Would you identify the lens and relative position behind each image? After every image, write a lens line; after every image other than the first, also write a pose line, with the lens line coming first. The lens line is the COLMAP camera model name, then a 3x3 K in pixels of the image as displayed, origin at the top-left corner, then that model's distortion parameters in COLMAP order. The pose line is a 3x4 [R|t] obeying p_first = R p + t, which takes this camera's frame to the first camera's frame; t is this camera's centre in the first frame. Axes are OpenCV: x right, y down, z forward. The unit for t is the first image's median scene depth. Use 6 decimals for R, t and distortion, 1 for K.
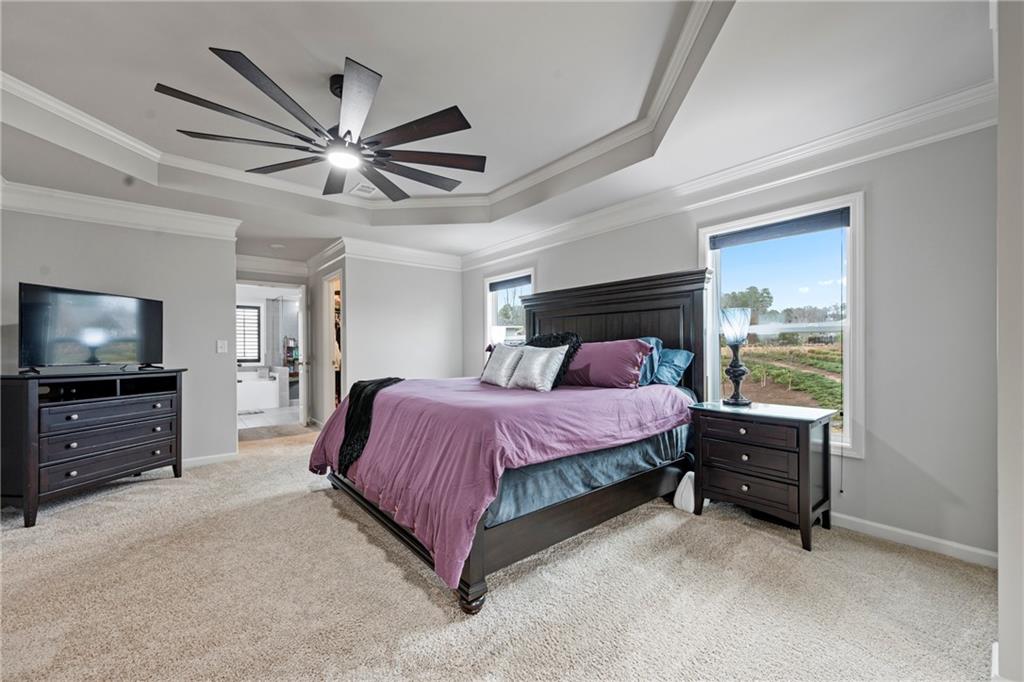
lens RADIAL K [[401.3, 0, 514.0], [0, 401.3, 342.0], [0, 0, 1]] dist [0.001473, 0.000011]
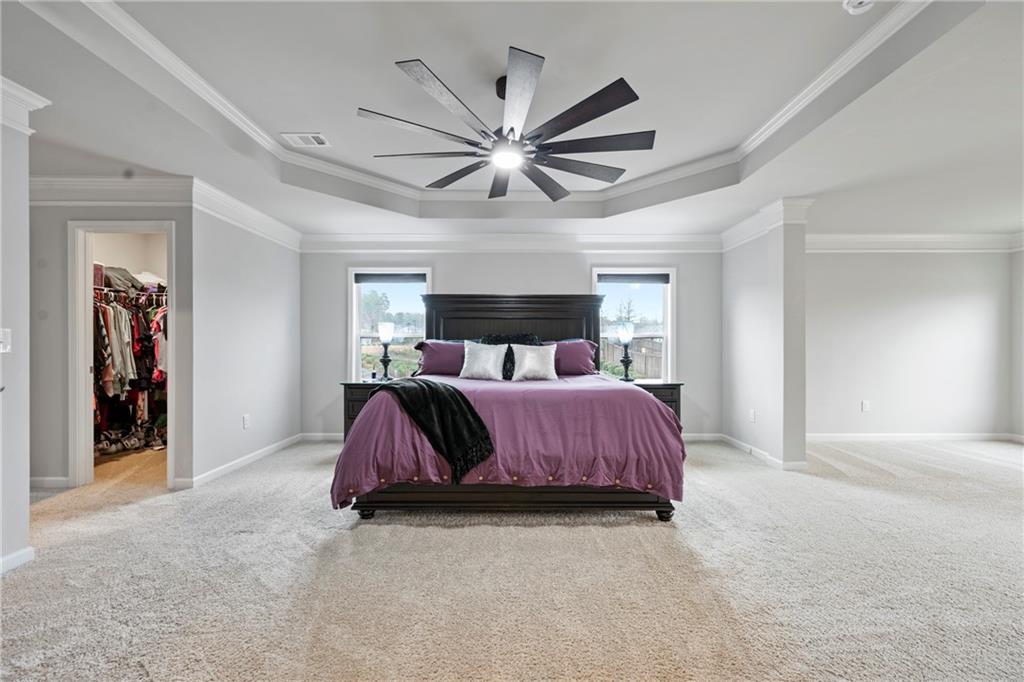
lens RADIAL K [[398.4, 0, 514.3], [0, 398.4, 346.1], [0, 0, 1]] dist [-0.008887, -0.000063]
pose [[0.642973, 0.002863, 0.765884, -0.919054], [-0.013953, 0.999871, 0.007975, 0.006446], [-0.765762, -0.015814, 0.642930, 0.274172]]
